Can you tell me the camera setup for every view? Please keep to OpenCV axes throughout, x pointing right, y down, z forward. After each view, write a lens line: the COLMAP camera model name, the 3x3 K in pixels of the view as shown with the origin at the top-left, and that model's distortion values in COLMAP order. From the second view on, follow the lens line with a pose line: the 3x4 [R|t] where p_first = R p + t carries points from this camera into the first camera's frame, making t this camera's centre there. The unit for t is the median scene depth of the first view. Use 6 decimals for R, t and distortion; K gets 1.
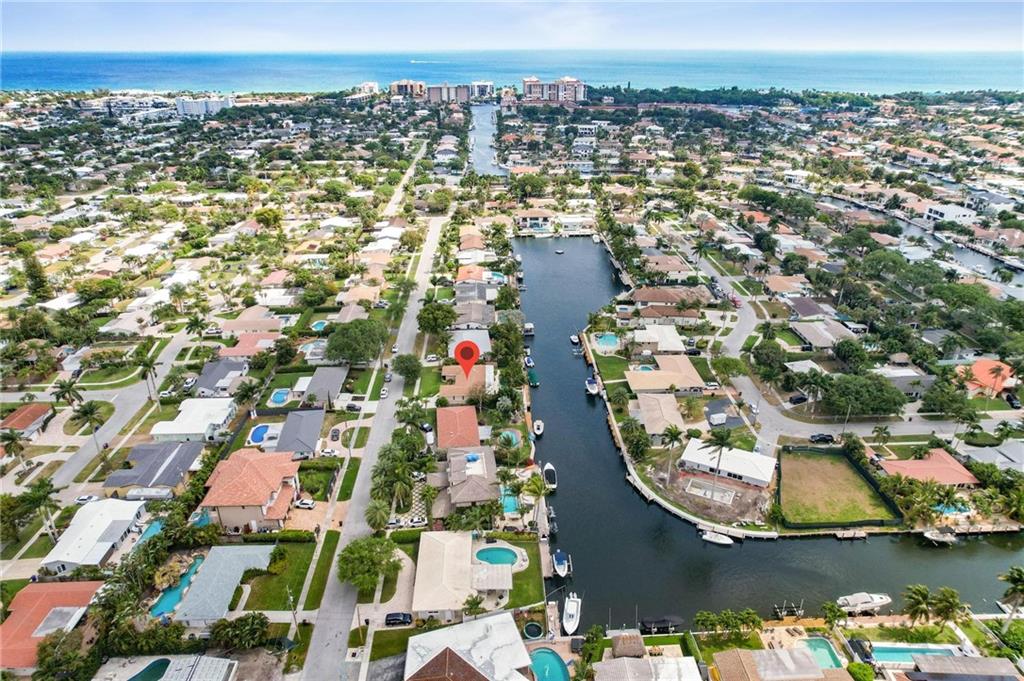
lens RADIAL K [[655.1, 0, 515.7], [0, 655.1, 340.1], [0, 0, 1]] dist [-0.076626, 0.067936]
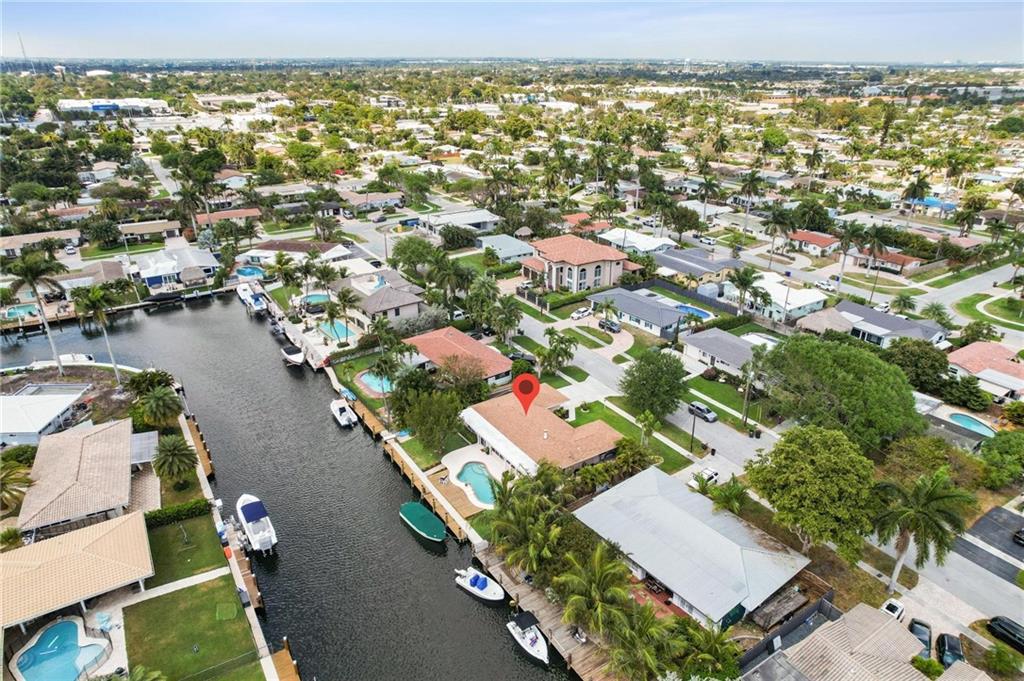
lens RADIAL K [[655.1, 0, 515.7], [0, 655.1, 340.1], [0, 0, 1]] dist [-0.076626, 0.067936]
pose [[-0.861720, 0.203498, -0.464788, 0.101561], [-0.213329, 0.685832, 0.695791, -0.213610], [0.460358, 0.698729, -0.547584, 0.876034]]
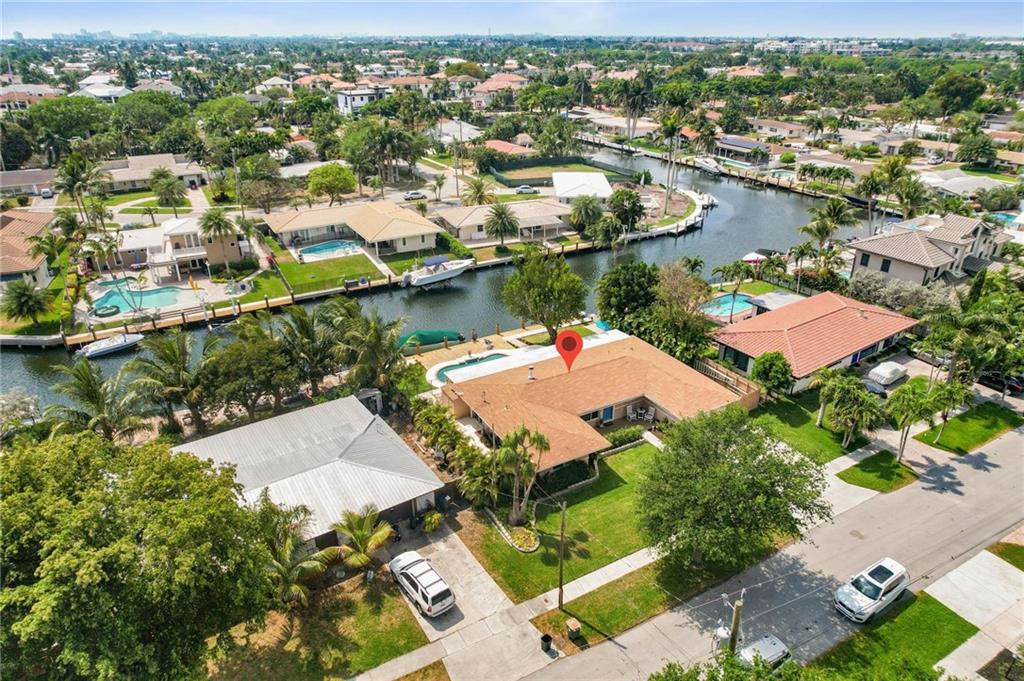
lens RADIAL K [[655.1, 0, 515.7], [0, 655.1, 340.1], [0, 0, 1]] dist [-0.076626, 0.067936]
pose [[-0.453792, -0.379835, 0.806101, -0.200598], [0.372662, 0.740810, 0.558859, -0.086458], [-0.809442, 0.554008, -0.194623, 0.778833]]
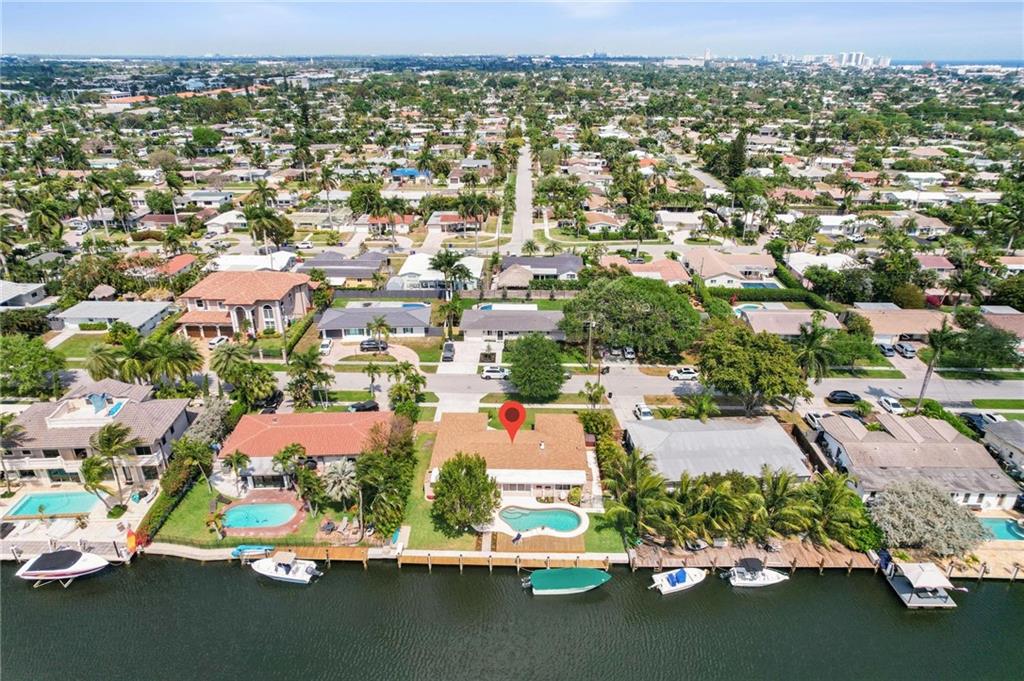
lens RADIAL K [[655.1, 0, 515.7], [0, 655.1, 340.1], [0, 0, 1]] dist [-0.076626, 0.067936]
pose [[-0.065671, 0.406170, -0.911435, 0.210387], [-0.417535, 0.818411, 0.394800, -0.121389], [0.906284, 0.406483, 0.115845, 0.676245]]
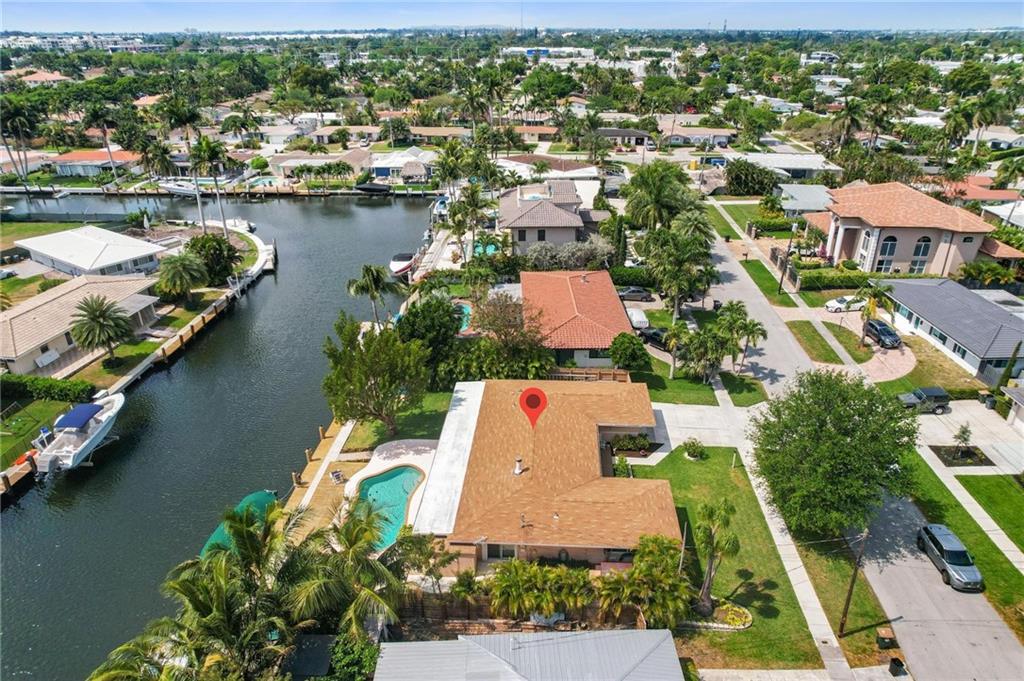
lens RADIAL K [[664.4, 0, 517.5], [0, 664.4, 340.8], [0, 0, 1]] dist [-0.073615, 0.065326]
pose [[-0.994305, -0.042340, 0.097798, -0.061430], [0.047994, 0.641457, 0.765656, -0.107986], [-0.095151, 0.765990, -0.635772, 0.820298]]
